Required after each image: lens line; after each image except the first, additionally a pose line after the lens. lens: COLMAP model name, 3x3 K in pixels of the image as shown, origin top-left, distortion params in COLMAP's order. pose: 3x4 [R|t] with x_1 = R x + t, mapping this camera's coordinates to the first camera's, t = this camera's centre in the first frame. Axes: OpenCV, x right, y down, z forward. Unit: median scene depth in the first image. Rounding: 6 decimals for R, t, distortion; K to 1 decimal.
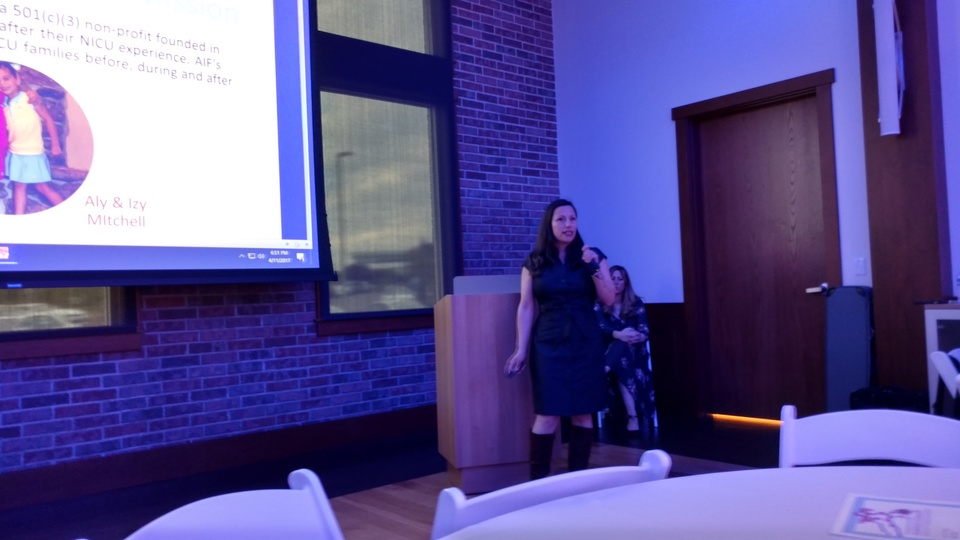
lens RADIAL K [[768.6, 0, 495.5], [0, 768.6, 278.8], [0, 0, 1]] dist [0.009294, -0.001527]
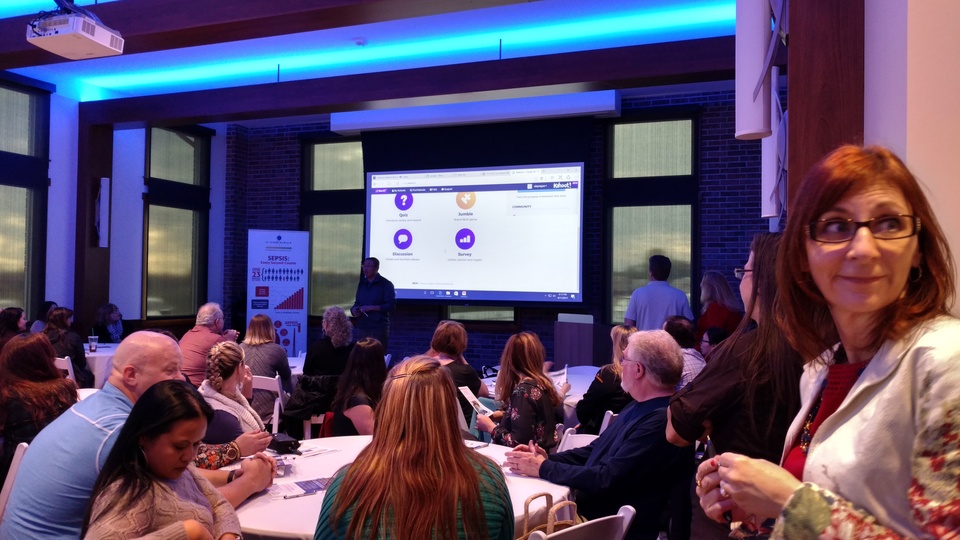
lens RADIAL K [[768.6, 0, 480.1], [0, 768.6, 266.9], [0, 0, 1]] dist [0.009294, -0.001527]
pose [[0.433011, 0.023676, -0.901077, 1.319483], [-0.013629, 0.999713, 0.019718, -0.126898], [0.901285, 0.003743, 0.433210, -0.132465]]
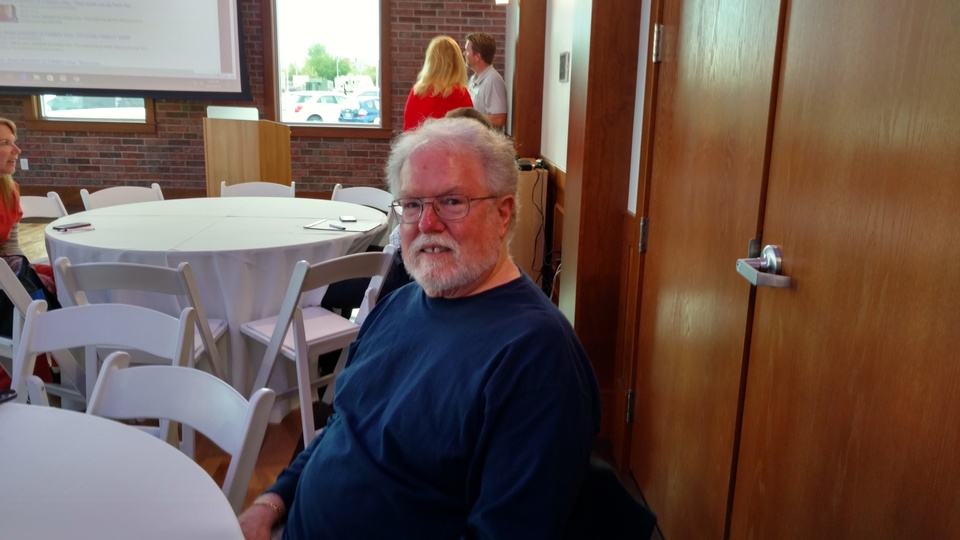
lens RADIAL K [[768.6, 0, 486.8], [0, 768.6, 278.3], [0, 0, 1]] dist [0.009294, -0.001527]
pose [[0.771208, 0.206288, -0.602232, 1.021479], [-0.043278, 0.960839, 0.273705, -0.086288], [0.635110, -0.185020, 0.749935, 0.062017]]
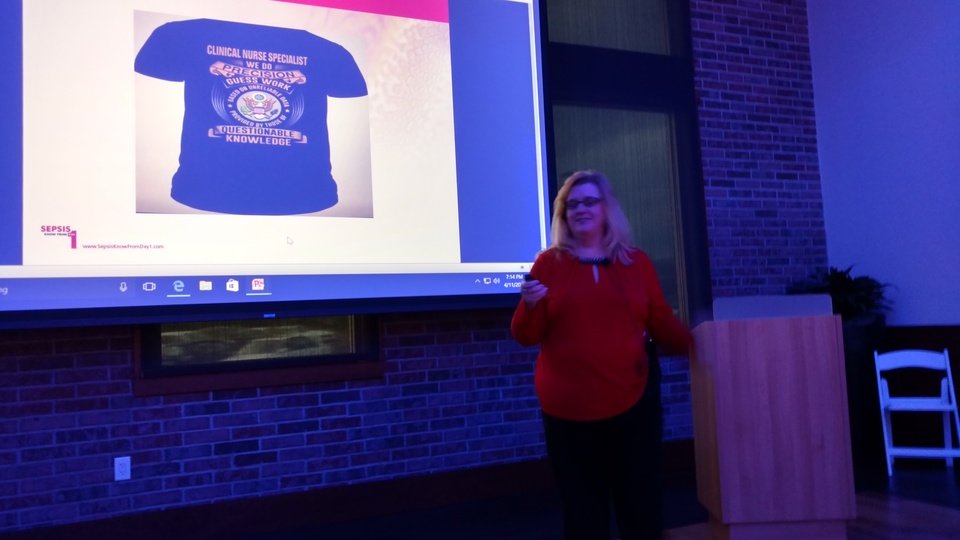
lens RADIAL K [[768.6, 0, 483.7], [0, 768.6, 269.3], [0, 0, 1]] dist [0.009294, -0.001527]
pose [[0.953132, -0.028670, -0.301193, -0.026220], [0.018199, 0.999130, -0.037515, -0.006009], [0.302007, 0.030276, 0.952825, 0.070137]]
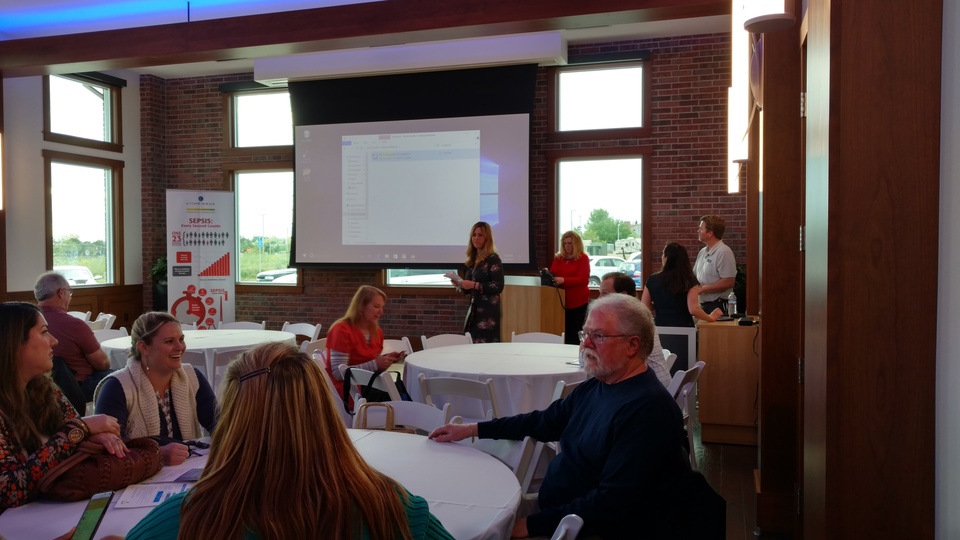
lens RADIAL K [[768.6, 0, 483.8], [0, 768.6, 268.8], [0, 0, 1]] dist [0.009294, -0.001527]
pose [[0.498599, 0.060973, -0.864686, 1.226256], [-0.001633, 0.997587, 0.069403, -0.117143], [0.866831, -0.033192, 0.497496, -0.071057]]
